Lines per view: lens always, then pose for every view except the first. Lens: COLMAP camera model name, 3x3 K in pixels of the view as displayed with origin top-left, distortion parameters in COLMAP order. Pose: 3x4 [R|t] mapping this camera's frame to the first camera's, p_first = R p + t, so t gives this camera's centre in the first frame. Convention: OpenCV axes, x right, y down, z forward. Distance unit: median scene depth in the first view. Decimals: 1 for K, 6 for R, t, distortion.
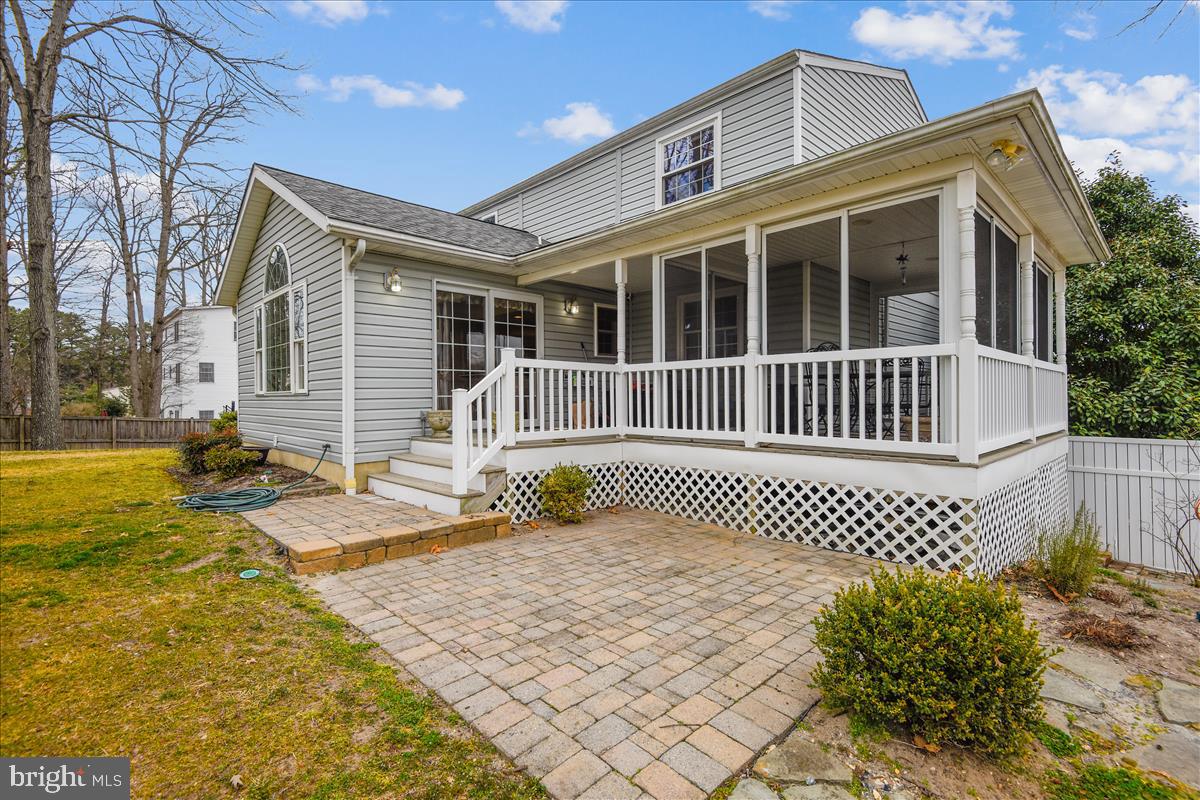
lens RADIAL K [[556.3, 0, 616.0], [0, 556.3, 391.1], [0, 0, 1]] dist [0.012652, -0.000150]
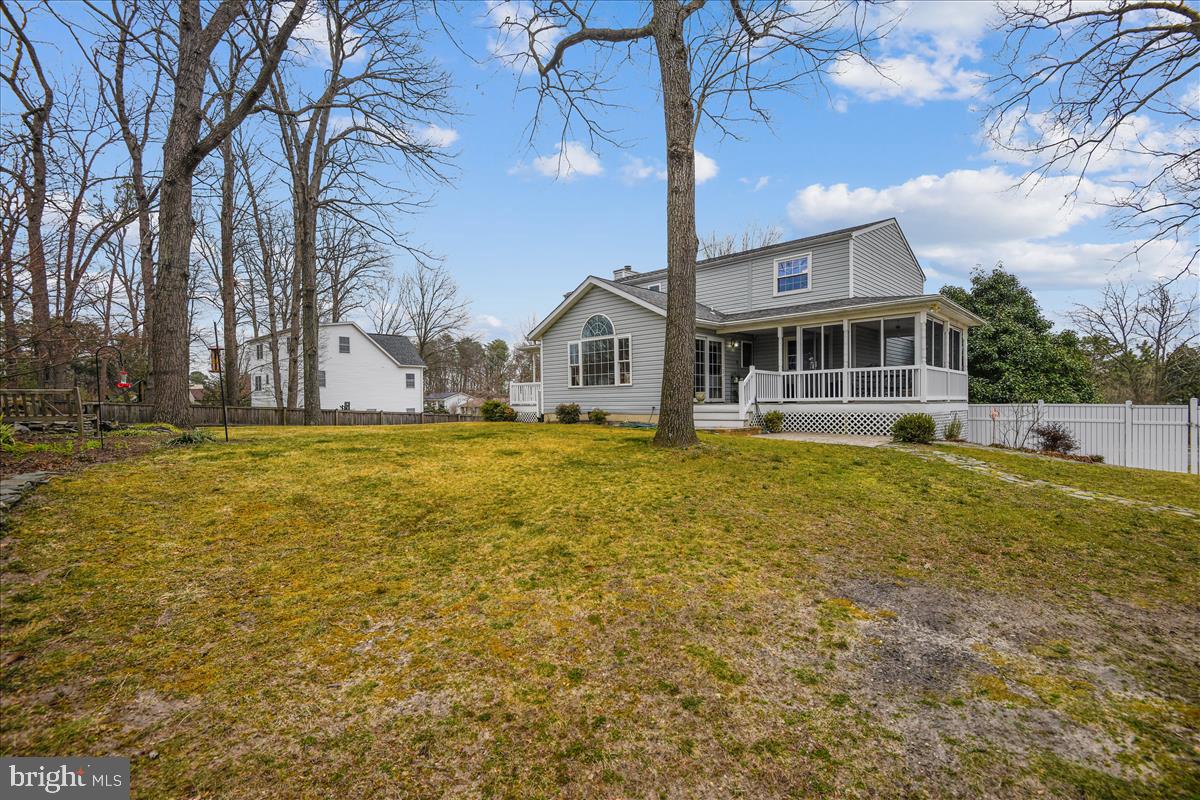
lens RADIAL K [[549.0, 0, 607.8], [0, 549.0, 403.1], [0, 0, 1]] dist [0.000927, -0.000676]
pose [[0.999790, -0.002741, 0.020316, -0.854945], [0.002532, 0.999944, 0.010306, 0.065120], [-0.020343, -0.010253, 0.999740, -1.451587]]
